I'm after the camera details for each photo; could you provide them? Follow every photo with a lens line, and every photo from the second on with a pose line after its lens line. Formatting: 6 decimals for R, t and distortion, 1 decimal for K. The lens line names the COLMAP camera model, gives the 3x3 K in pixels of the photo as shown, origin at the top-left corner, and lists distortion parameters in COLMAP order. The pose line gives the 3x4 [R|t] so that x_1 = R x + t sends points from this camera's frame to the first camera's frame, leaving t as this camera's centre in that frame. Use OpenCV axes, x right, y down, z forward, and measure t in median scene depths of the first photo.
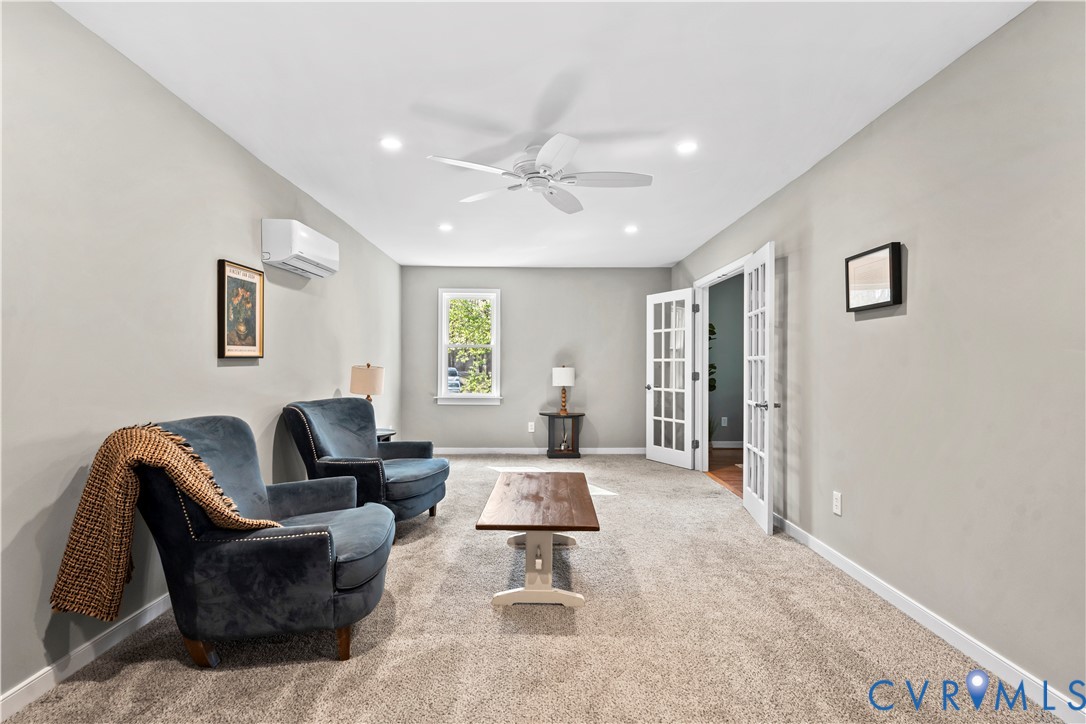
lens RADIAL K [[545.4, 0, 542.8], [0, 545.4, 360.1], [0, 0, 1]] dist [0.002670, 0.001064]
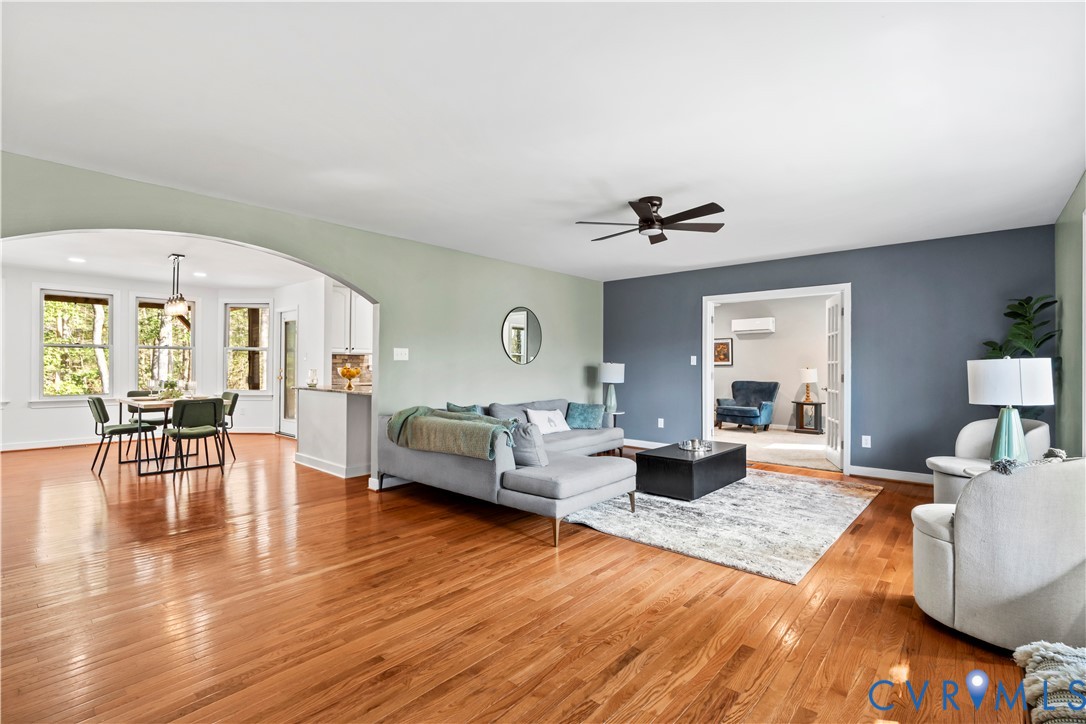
lens RADIAL K [[502.5, 0, 541.6], [0, 502.5, 363.4], [0, 0, 1]] dist [0.003093, 0.000754]
pose [[-0.646416, -0.005591, -0.762965, 2.492820], [-0.002815, 0.999984, -0.004943, 0.003682], [0.762980, -0.001048, -0.646421, 2.092199]]
